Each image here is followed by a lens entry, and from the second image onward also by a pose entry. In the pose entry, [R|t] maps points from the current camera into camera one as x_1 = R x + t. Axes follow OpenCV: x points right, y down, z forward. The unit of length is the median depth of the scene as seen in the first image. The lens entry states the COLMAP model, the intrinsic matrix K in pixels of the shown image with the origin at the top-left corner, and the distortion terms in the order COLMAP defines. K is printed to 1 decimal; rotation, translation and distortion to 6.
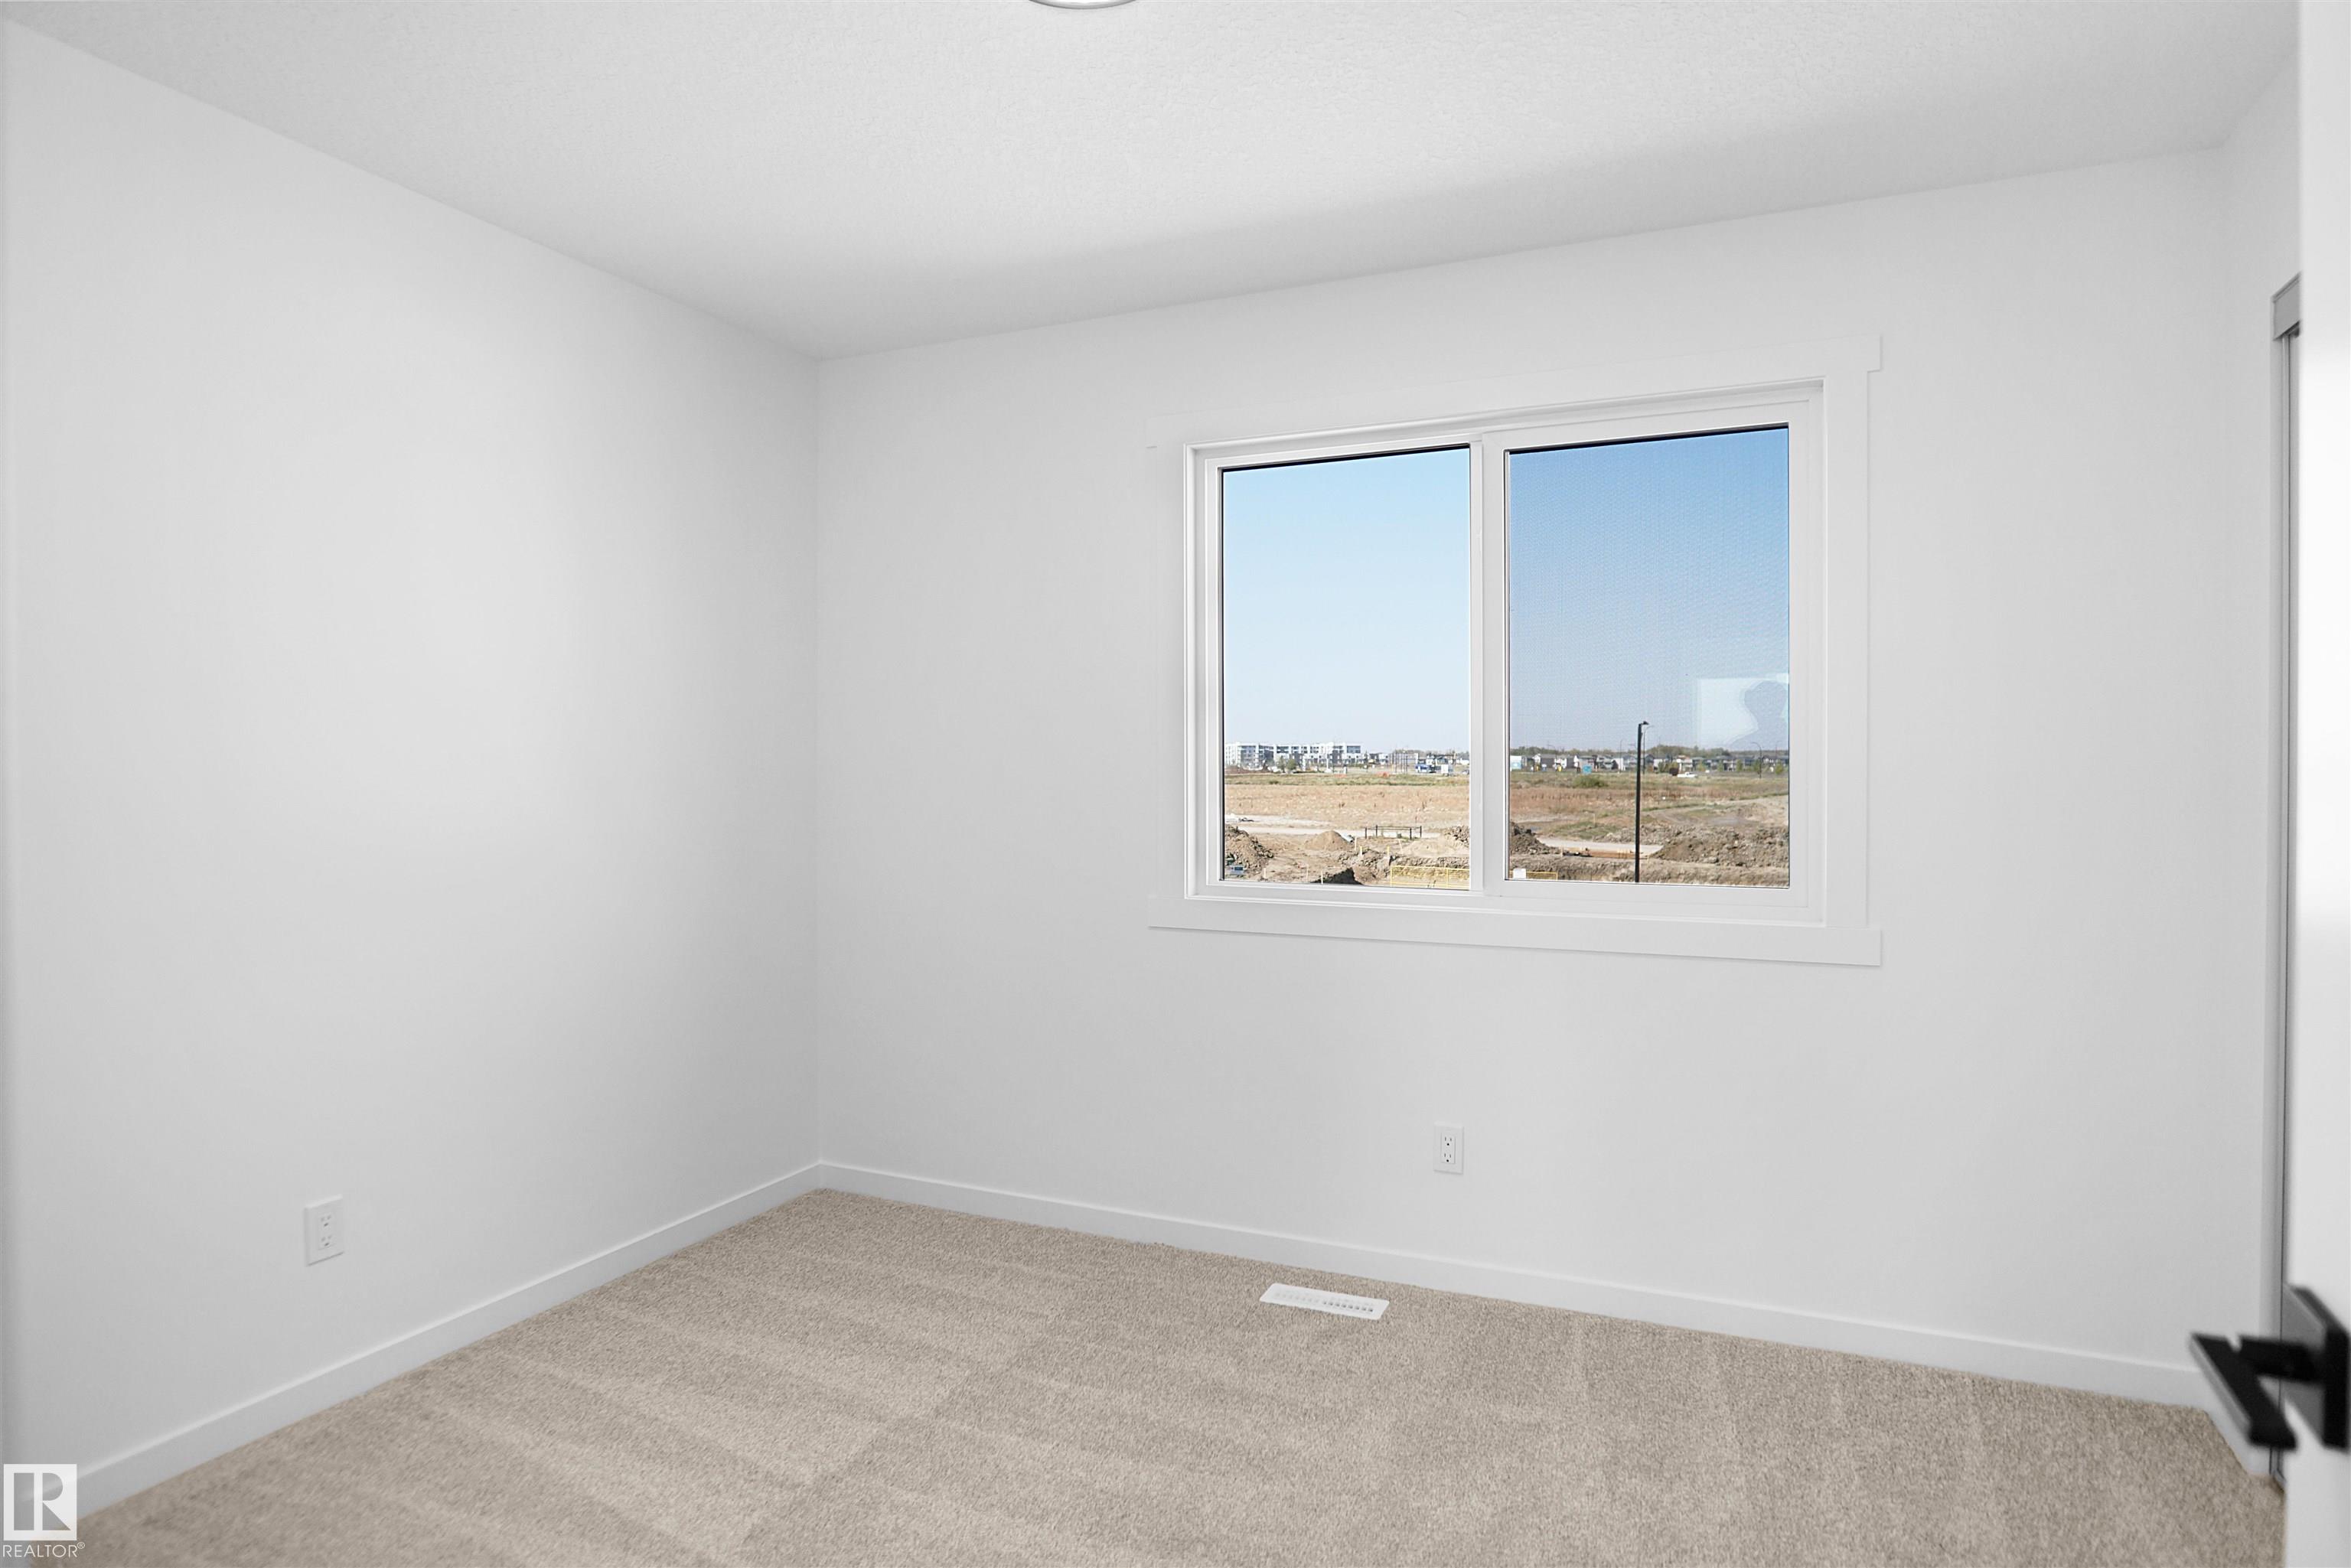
lens RADIAL K [[1273.0, 0, 1181.7], [0, 1273.0, 777.5], [0, 0, 1]] dist [-0.030238, 0.006206]
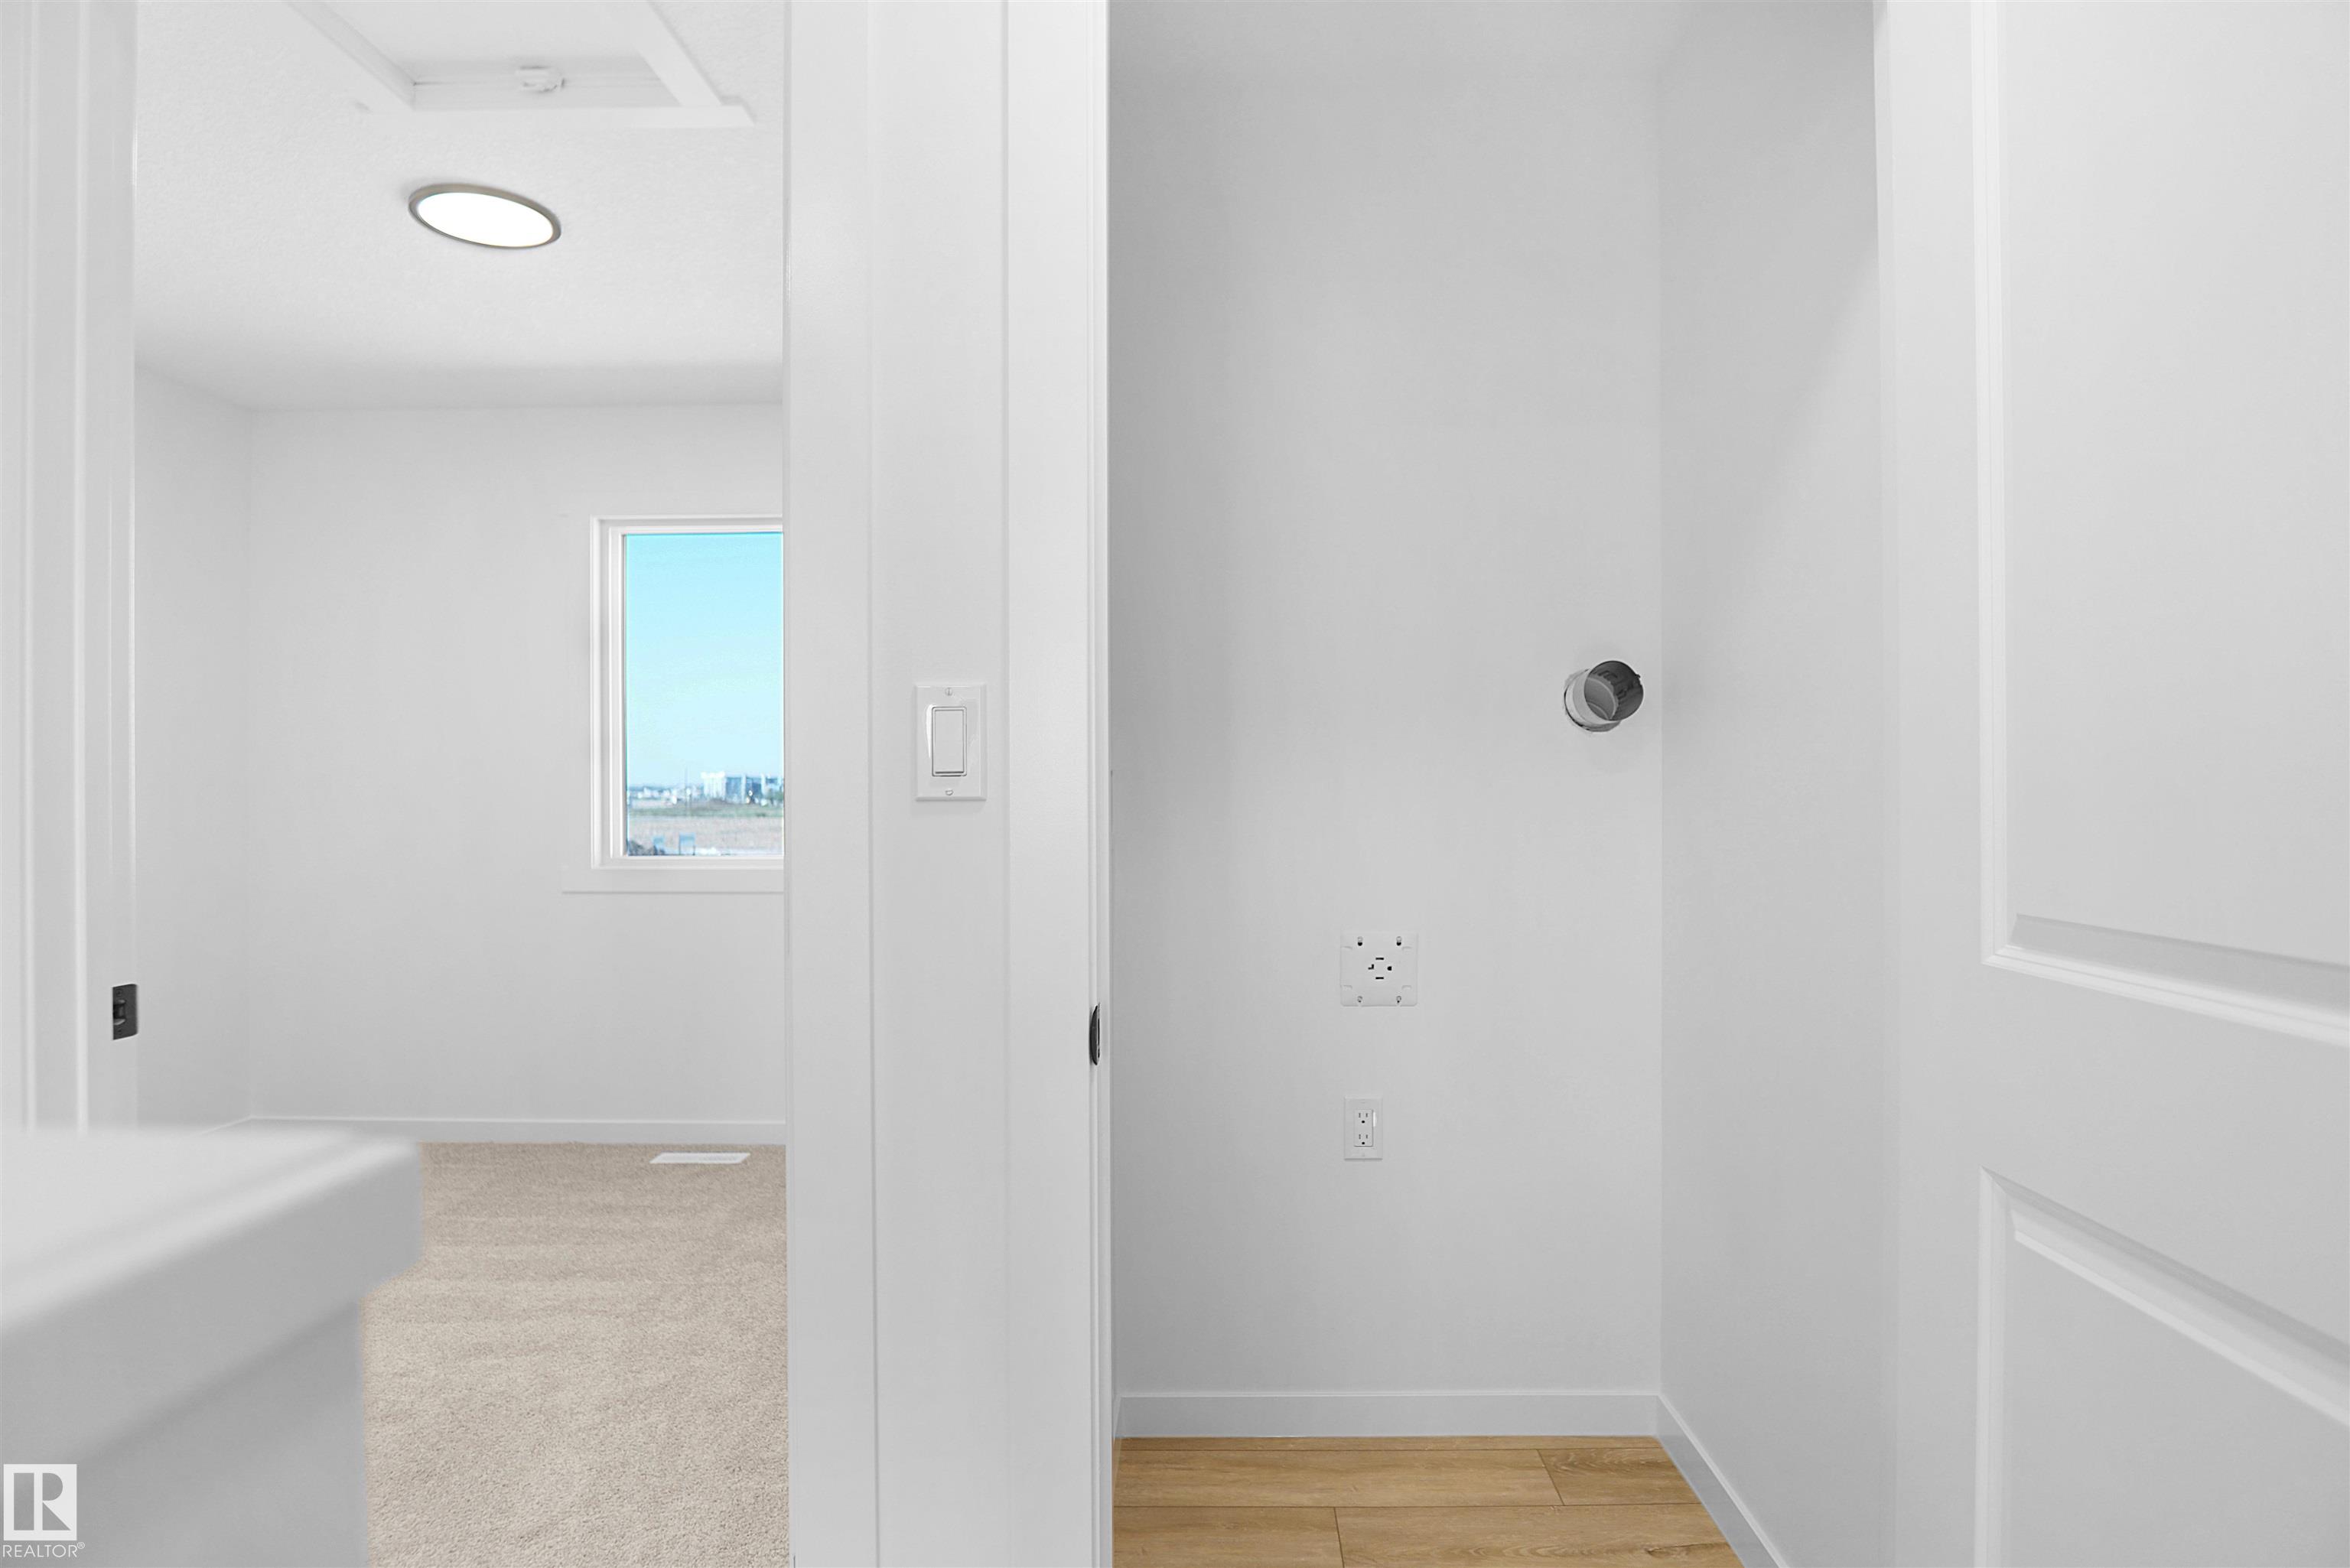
lens RADIAL K [[1272.4, 0, 1172.6], [0, 1272.4, 796.7], [0, 0, 1]] dist [-0.030238, 0.006206]
pose [[0.925732, -0.001084, 0.378179, 0.072311], [0.004578, 0.999955, -0.008340, 0.041552], [-0.378153, 0.009452, 0.925695, -0.470243]]
